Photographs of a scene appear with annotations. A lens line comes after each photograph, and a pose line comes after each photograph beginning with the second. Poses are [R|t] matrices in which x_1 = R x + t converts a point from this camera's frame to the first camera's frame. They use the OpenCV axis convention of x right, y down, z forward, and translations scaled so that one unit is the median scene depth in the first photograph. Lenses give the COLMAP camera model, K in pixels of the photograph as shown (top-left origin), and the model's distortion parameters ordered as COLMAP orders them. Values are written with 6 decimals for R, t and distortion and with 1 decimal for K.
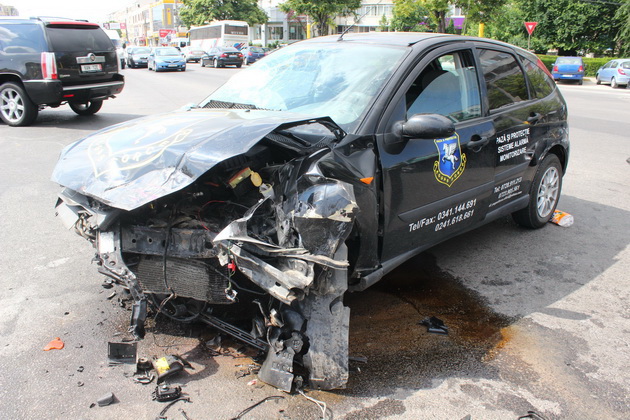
lens RADIAL K [[539.5, 0, 316.6], [0, 539.5, 215.1], [0, 0, 1]] dist [-0.160919, 0.141217]
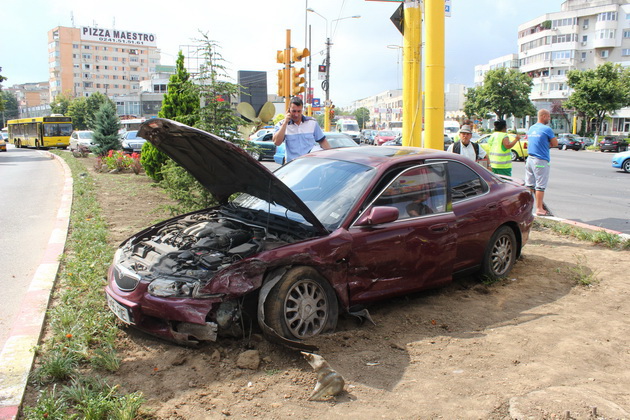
lens RADIAL K [[539.5, 0, 303.5], [0, 539.5, 208.9], [0, 0, 1]] dist [-0.160919, 0.141217]
pose [[0.919035, 0.059989, -0.389585, -2.464841], [-0.122474, 0.982891, -0.137569, 1.787170], [0.374667, 0.174145, 0.910658, -5.910850]]
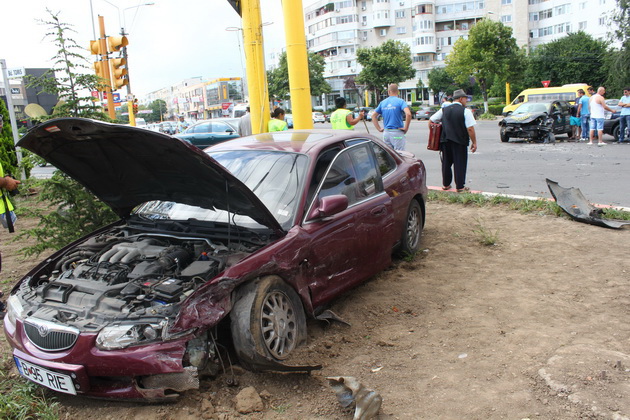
lens RADIAL K [[539.5, 0, 310.9], [0, 539.5, 208.7], [0, 0, 1]] dist [-0.160919, 0.141217]
pose [[0.997083, -0.069287, -0.032018, -2.895003], [0.064714, 0.989827, -0.126704, 1.746976], [0.040471, 0.124262, 0.991424, -5.808267]]
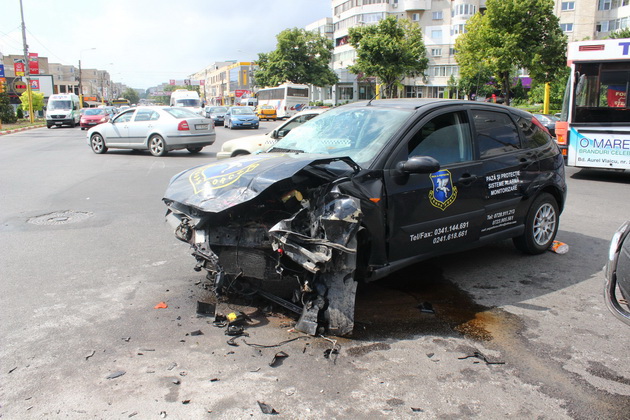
lens RADIAL K [[539.5, 0, 315.5], [0, 539.5, 216.4], [0, 0, 1]] dist [-0.160919, 0.141217]
pose [[0.991420, 0.018081, -0.129455, 0.114284], [-0.031421, 0.994312, -0.101764, 0.123724], [0.126879, 0.104958, 0.986350, -0.425895]]
